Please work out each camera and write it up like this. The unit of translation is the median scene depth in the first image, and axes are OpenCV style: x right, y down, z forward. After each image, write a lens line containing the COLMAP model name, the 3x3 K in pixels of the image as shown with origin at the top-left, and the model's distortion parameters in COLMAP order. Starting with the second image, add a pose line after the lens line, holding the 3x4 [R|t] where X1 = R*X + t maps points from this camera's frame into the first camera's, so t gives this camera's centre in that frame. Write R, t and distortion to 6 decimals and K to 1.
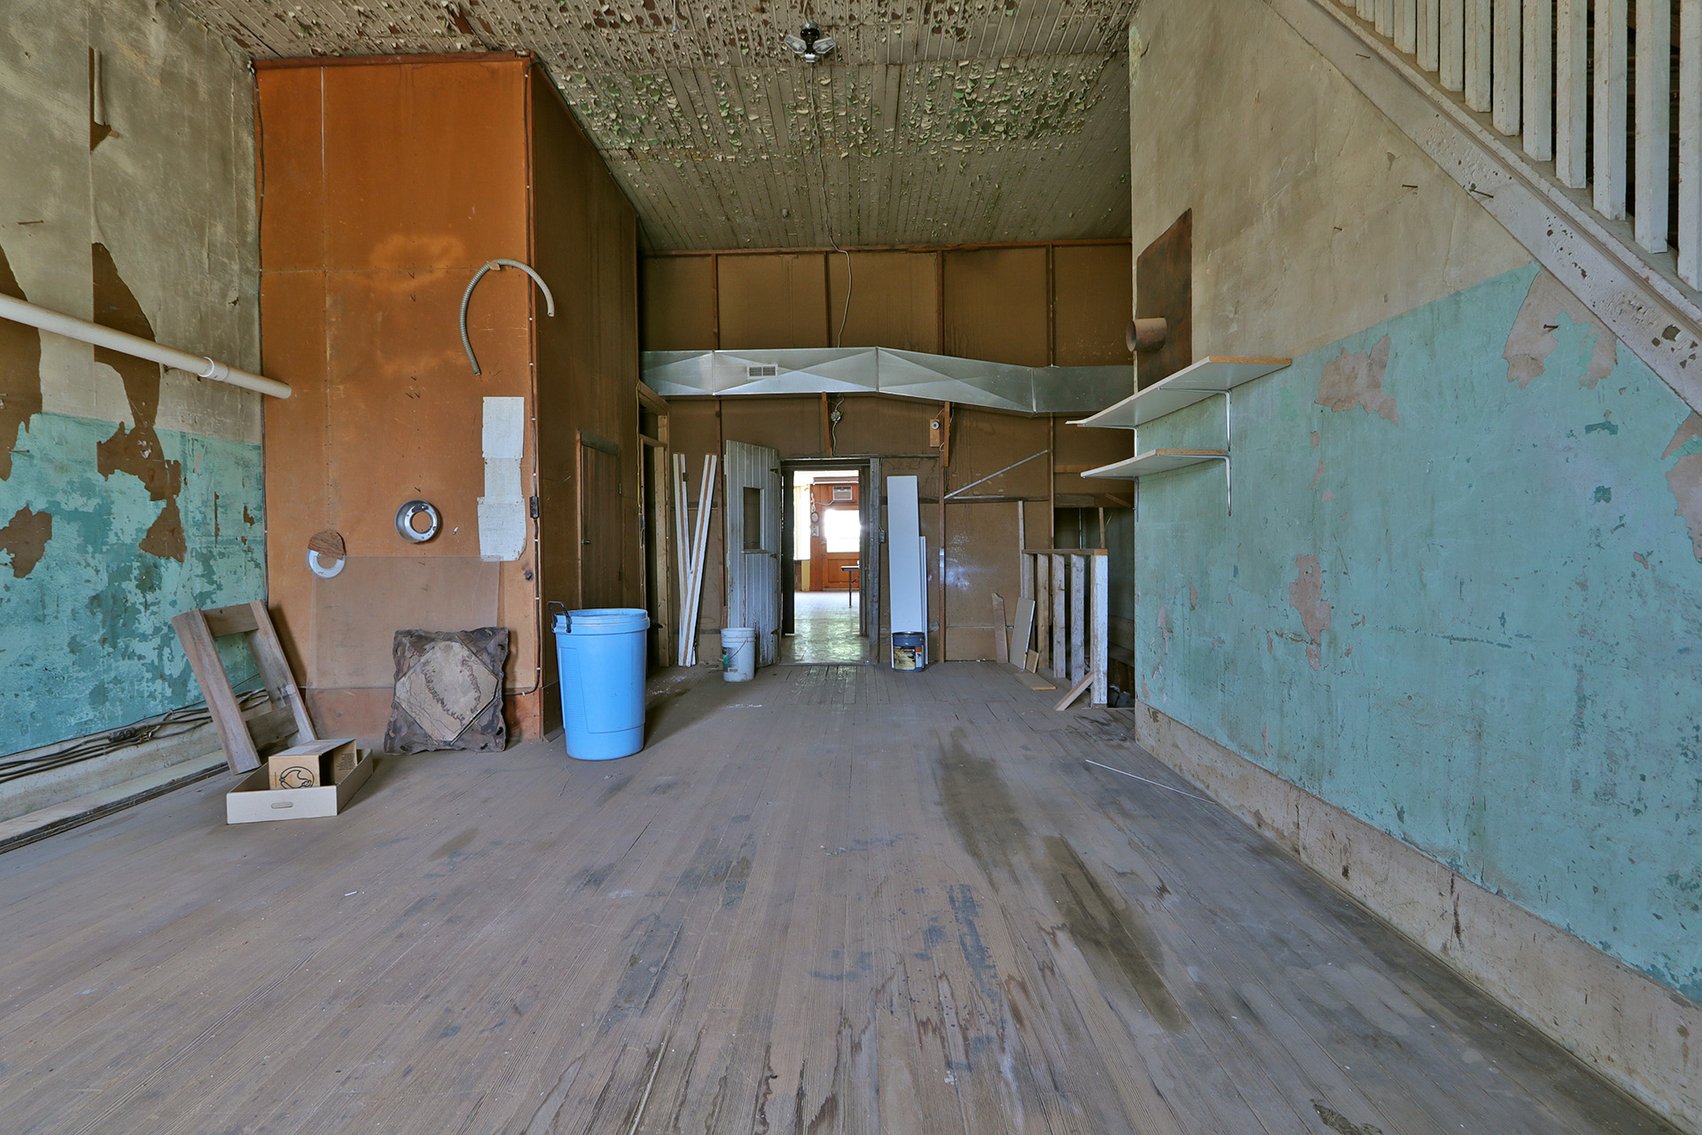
lens RADIAL K [[911.9, 0, 784.4], [0, 911.9, 570.3], [0, 0, 1]] dist [-0.017156, 0.002016]
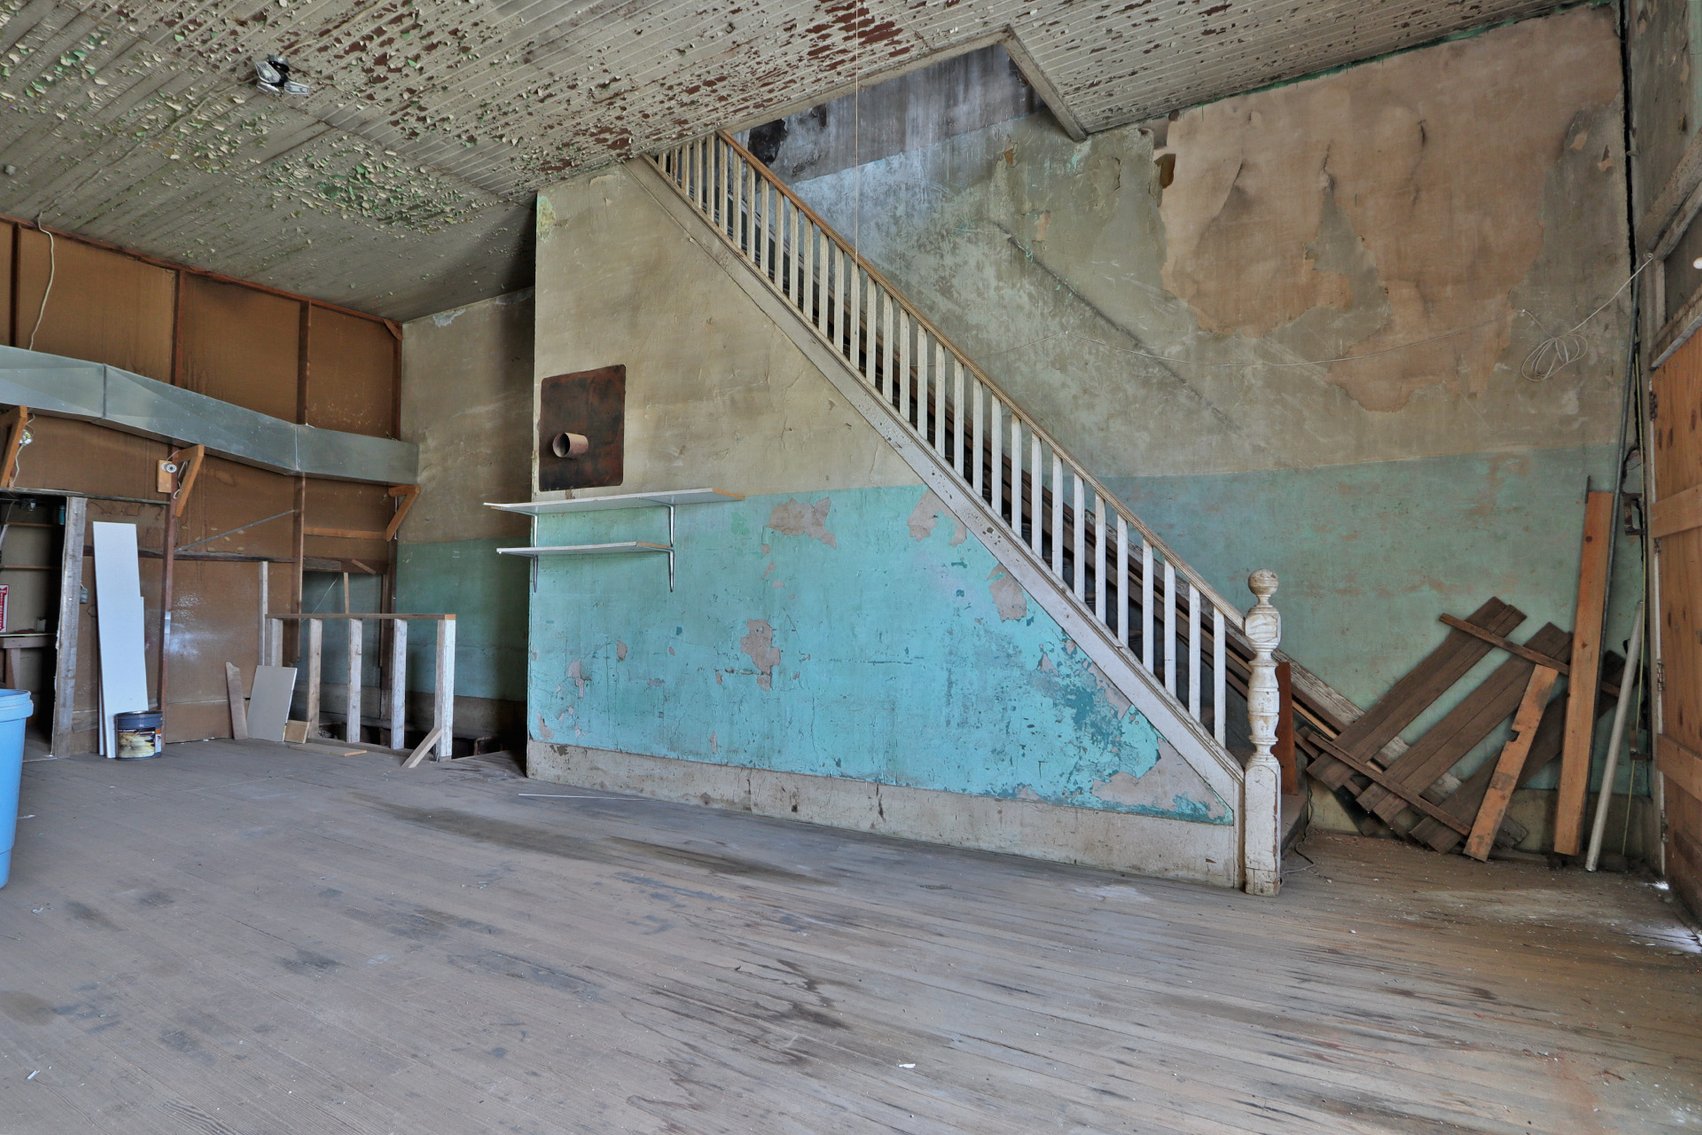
lens RADIAL K [[946.4, 0, 851.0], [0, 946.4, 567.5], [0, 0, 1]] dist [-0.020025, 0.000633]
pose [[0.479170, 0.054618, 0.876021, -0.576642], [0.012099, 0.997556, -0.068813, 0.006034], [-0.877639, 0.043572, 0.477339, 0.033137]]
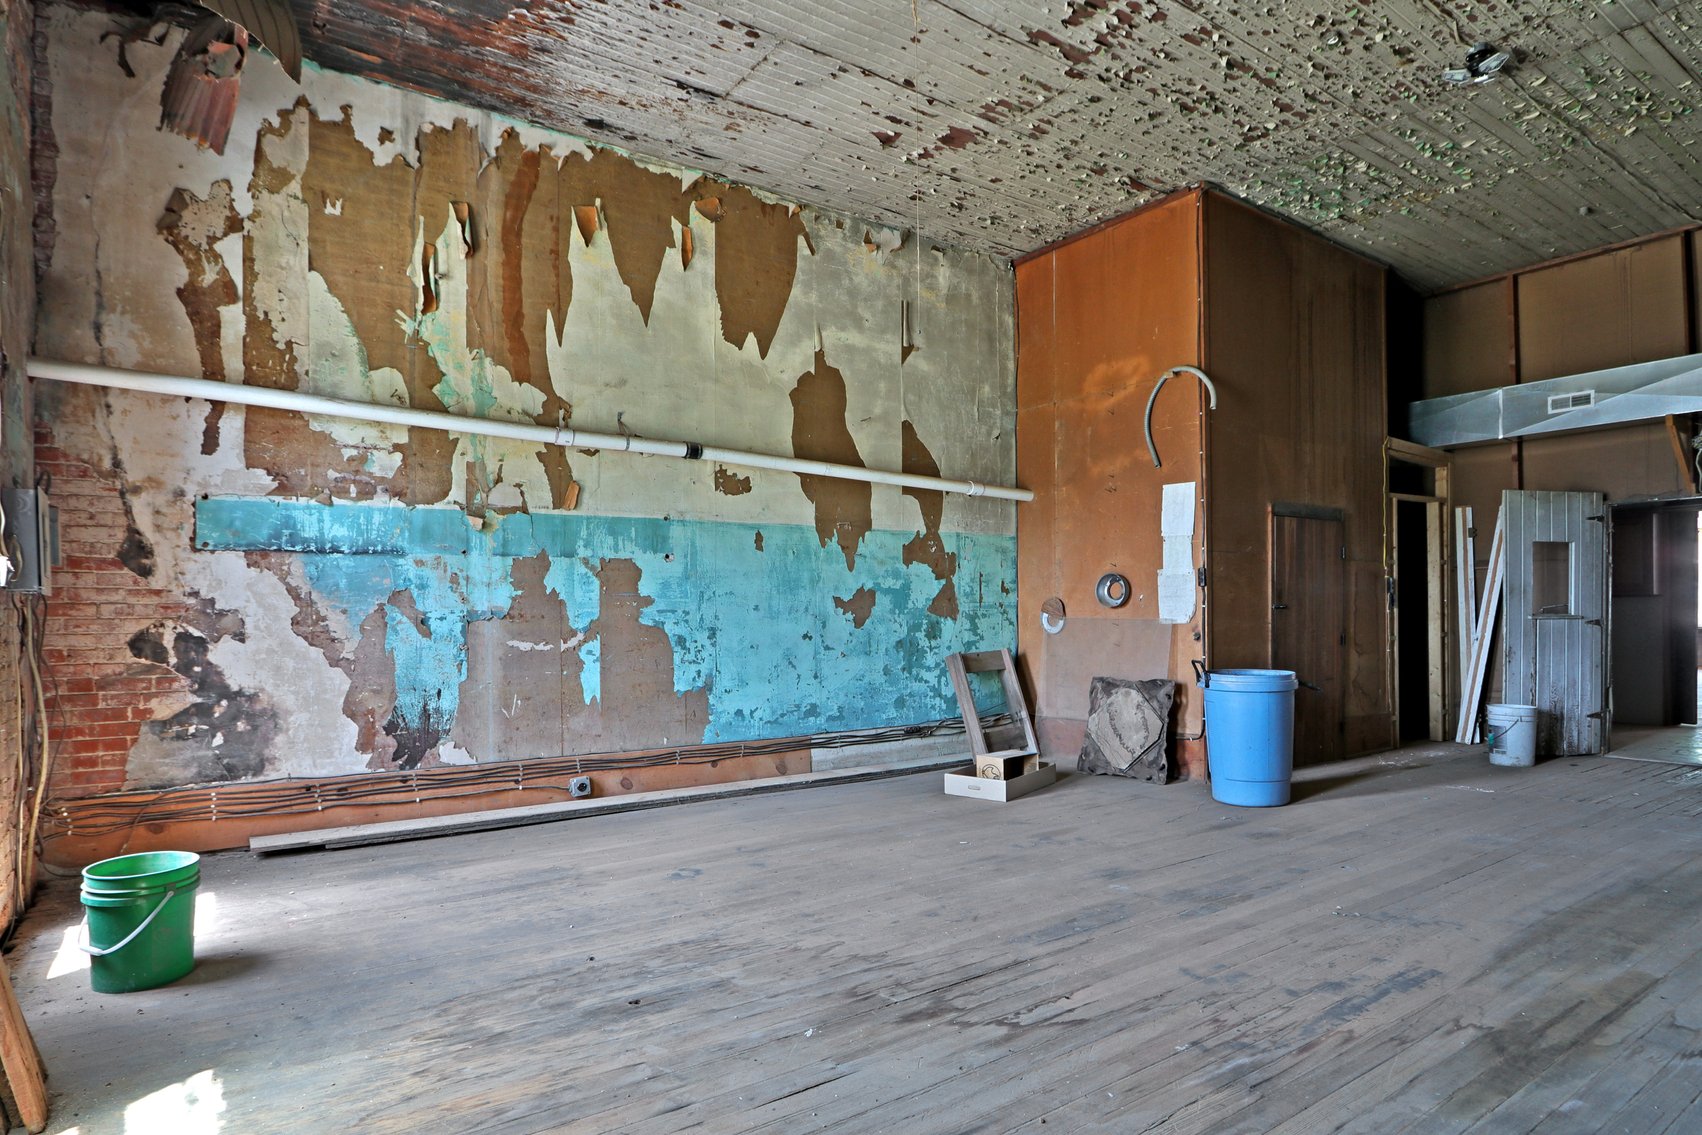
lens RADIAL K [[872.8, 0, 805.3], [0, 872.8, 612.9], [0, 0, 1]] dist [-0.013060, 0.000924]
pose [[0.601168, 0.009963, -0.799061, 0.359545], [-0.022374, 0.999740, -0.004368, -0.010088], [0.798809, 0.020504, 0.601235, -0.064730]]
